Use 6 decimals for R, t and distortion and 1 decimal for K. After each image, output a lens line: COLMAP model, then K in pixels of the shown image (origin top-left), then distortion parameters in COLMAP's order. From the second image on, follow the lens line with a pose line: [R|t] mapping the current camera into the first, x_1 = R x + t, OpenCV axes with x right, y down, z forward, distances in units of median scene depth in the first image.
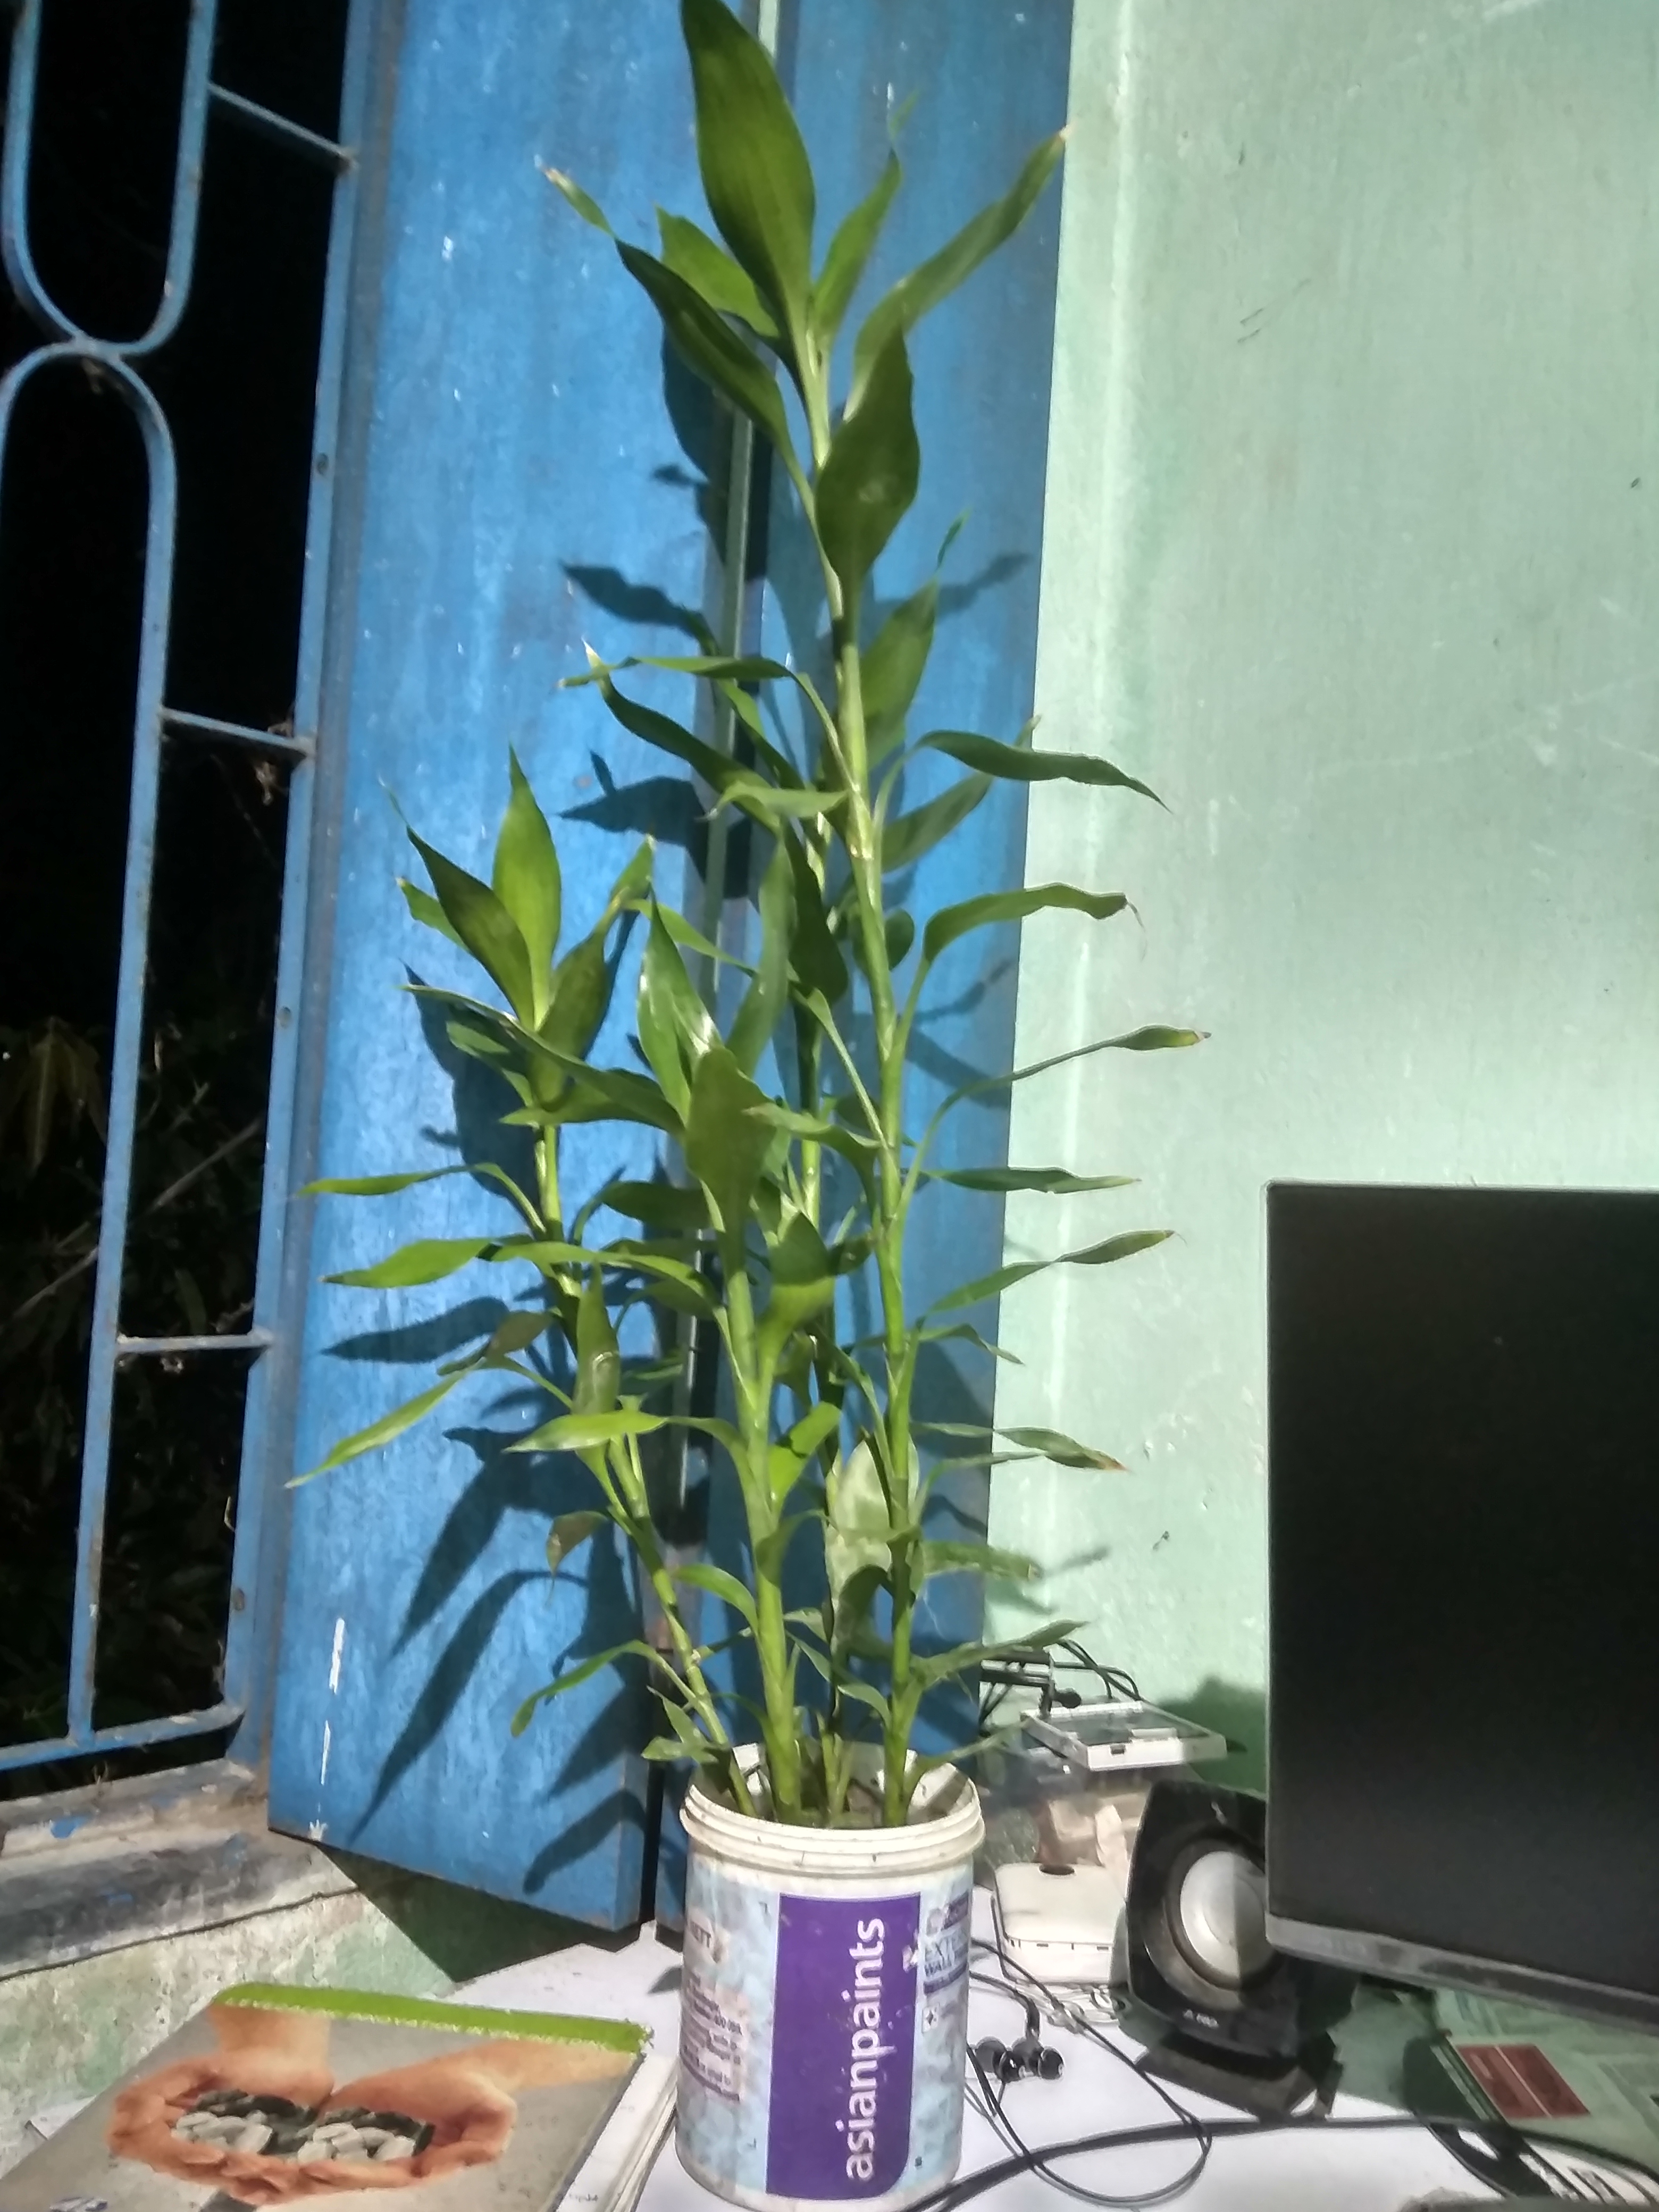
lens RADIAL K [[1819.1, 0, 829.5], [0, 1819.1, 1106.0], [0, 0, 1]] dist [0.076513, -0.137063]
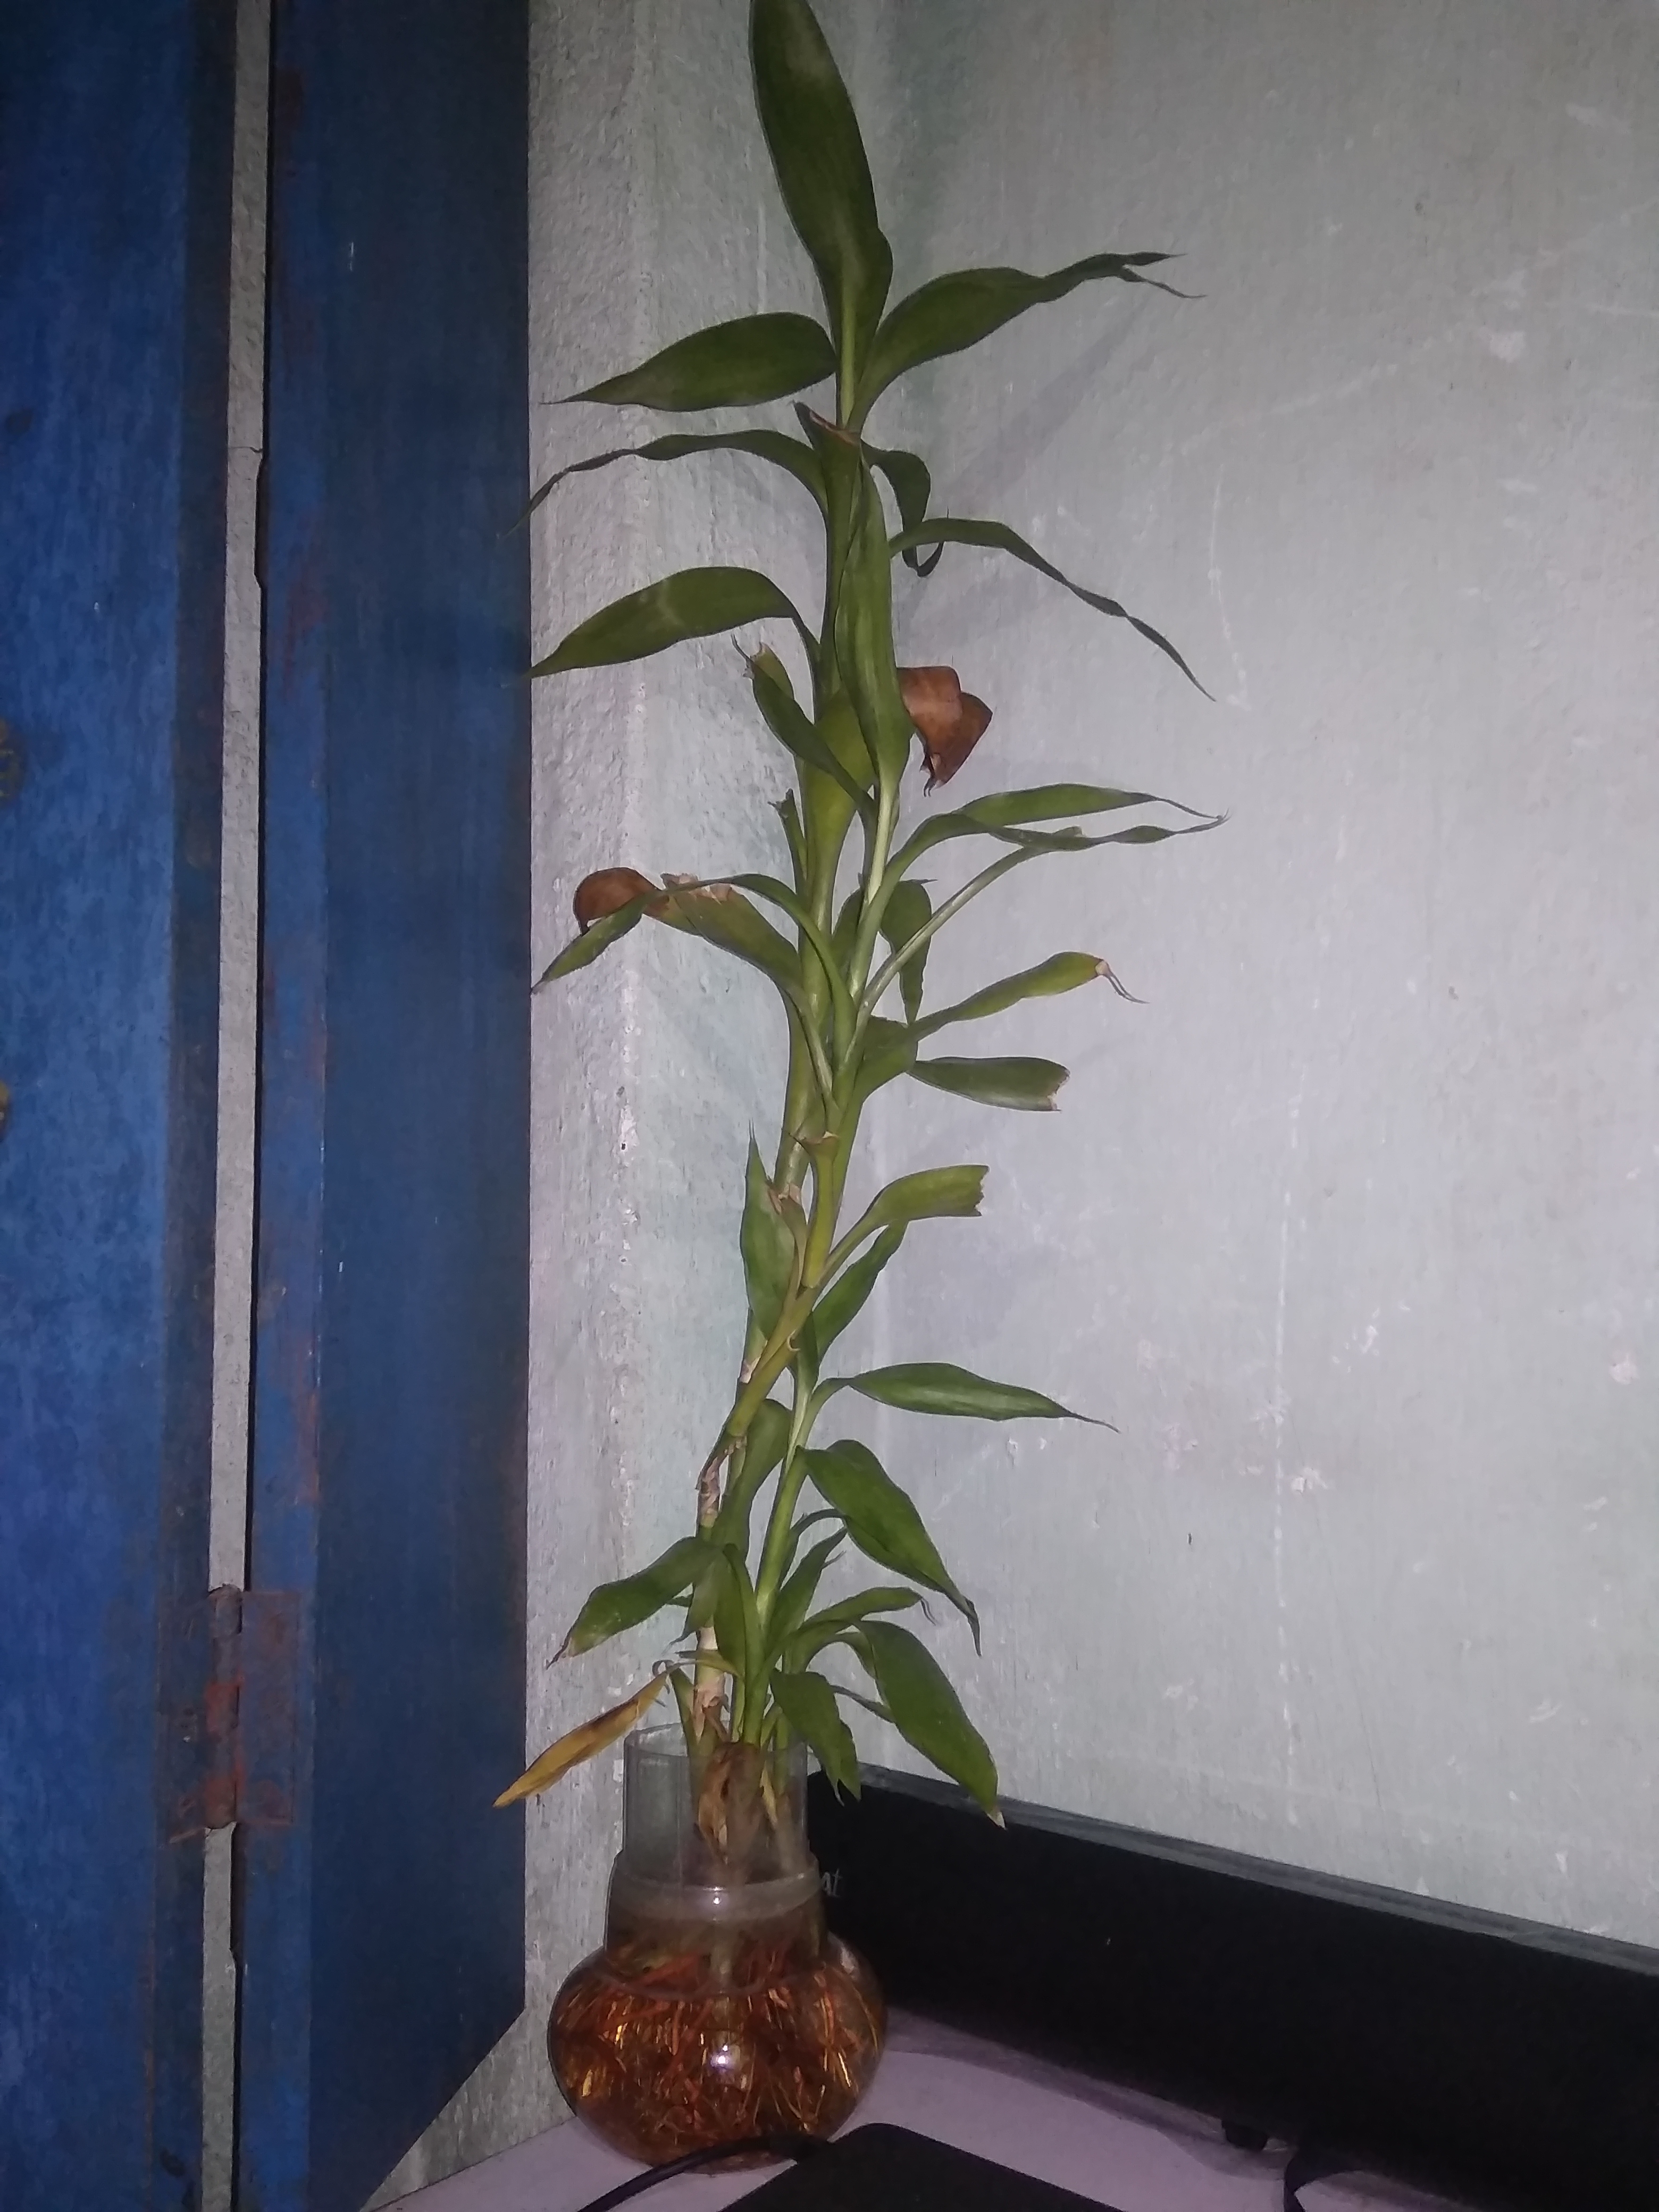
lens RADIAL K [[1819.1, 0, 829.5], [0, 1819.1, 1106.0], [0, 0, 1]] dist [0.076513, -0.137063]
pose [[0.995344, -0.066692, 0.069592, 0.084780], [0.069986, 0.996487, -0.046004, 0.108836], [-0.066279, 0.050661, 0.996514, 0.395327]]
